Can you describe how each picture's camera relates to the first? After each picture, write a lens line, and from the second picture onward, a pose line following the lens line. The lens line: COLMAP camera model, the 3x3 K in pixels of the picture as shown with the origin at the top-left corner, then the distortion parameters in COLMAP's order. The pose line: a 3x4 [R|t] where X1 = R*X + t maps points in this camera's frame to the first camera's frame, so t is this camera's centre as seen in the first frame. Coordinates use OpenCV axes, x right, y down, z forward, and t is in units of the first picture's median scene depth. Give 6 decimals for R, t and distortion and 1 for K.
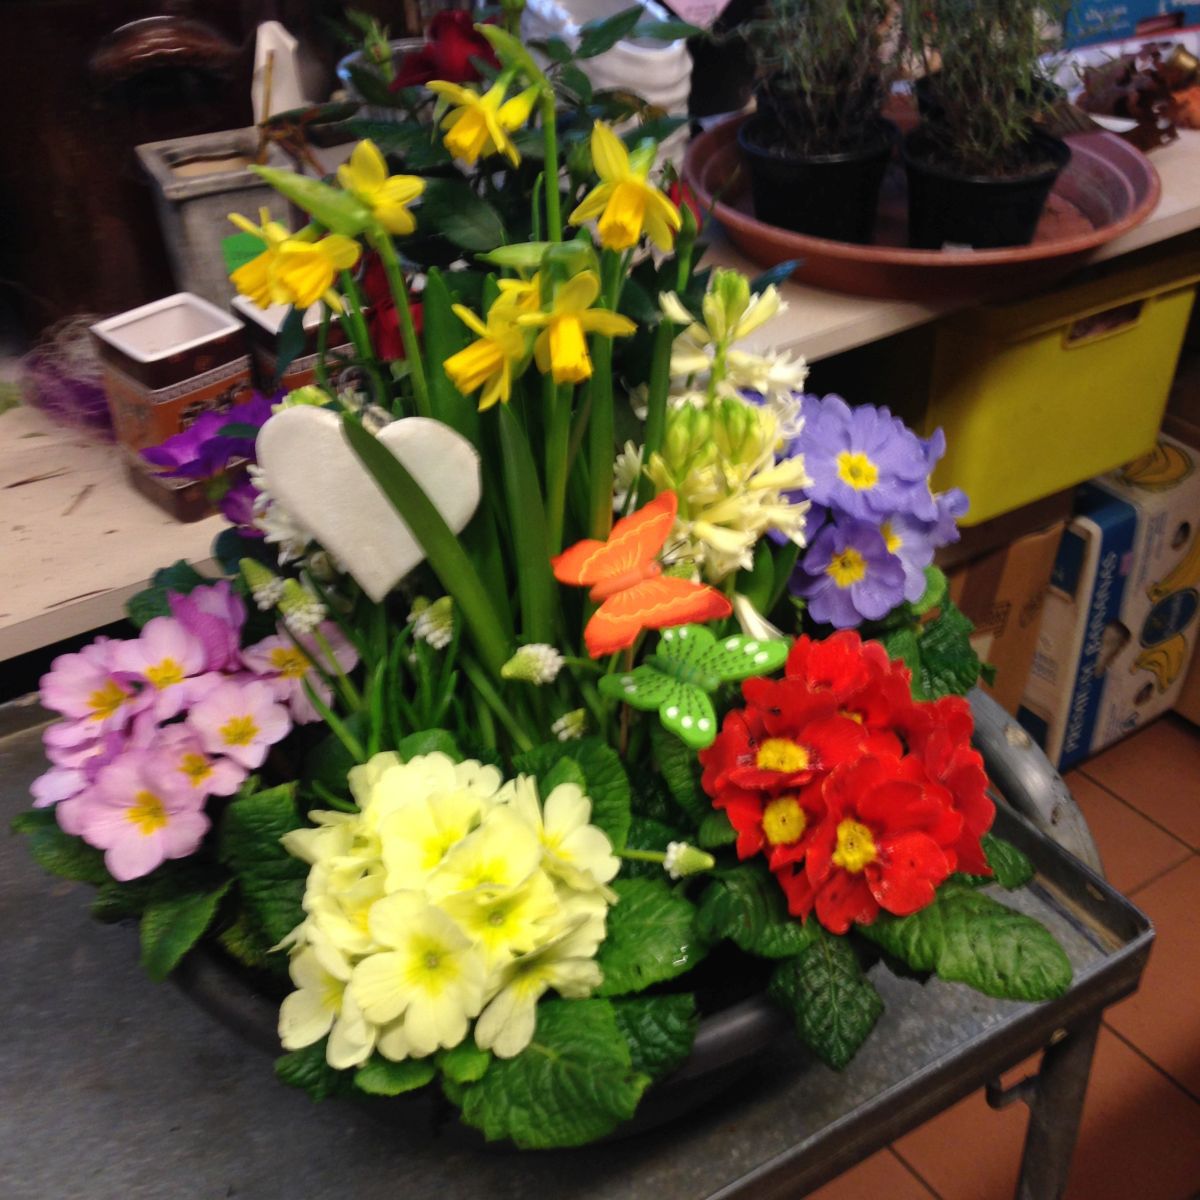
lens RADIAL K [[1619.9, 0, 601.3], [0, 1619.9, 600.3], [0, 0, 1]] dist [0.117169, 0.013595]
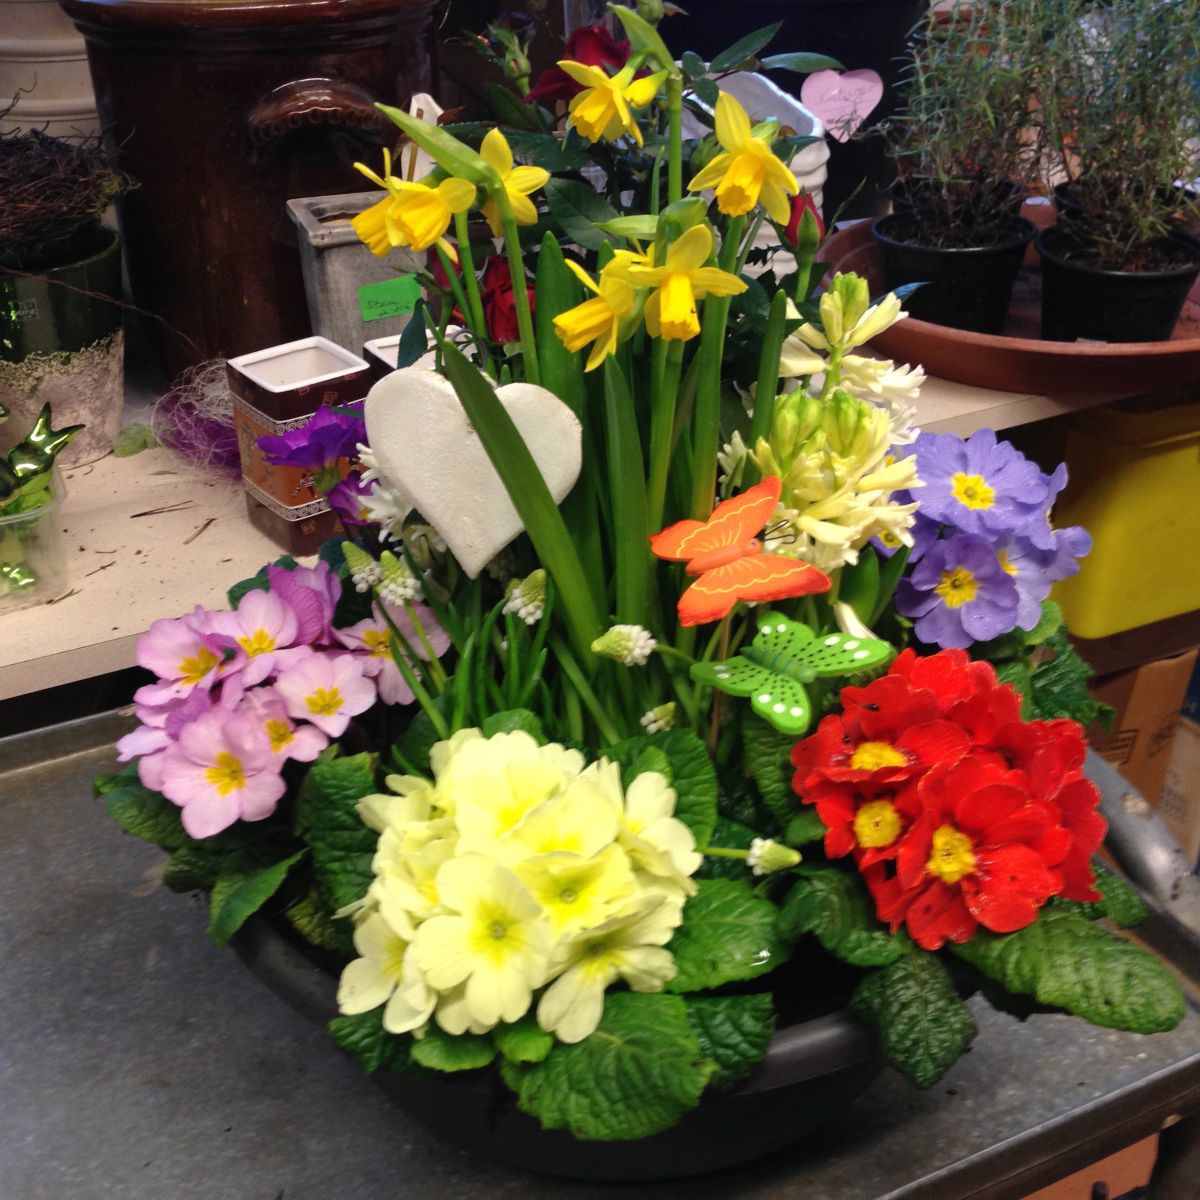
lens RADIAL K [[1619.9, 0, 601.3], [0, 1619.9, 600.3], [0, 0, 1]] dist [0.117169, 0.013595]
pose [[0.995219, 0.057394, -0.079024, 0.019430], [-0.065887, 0.991807, -0.109441, 0.119769], [0.072095, 0.114124, 0.990847, 0.029985]]
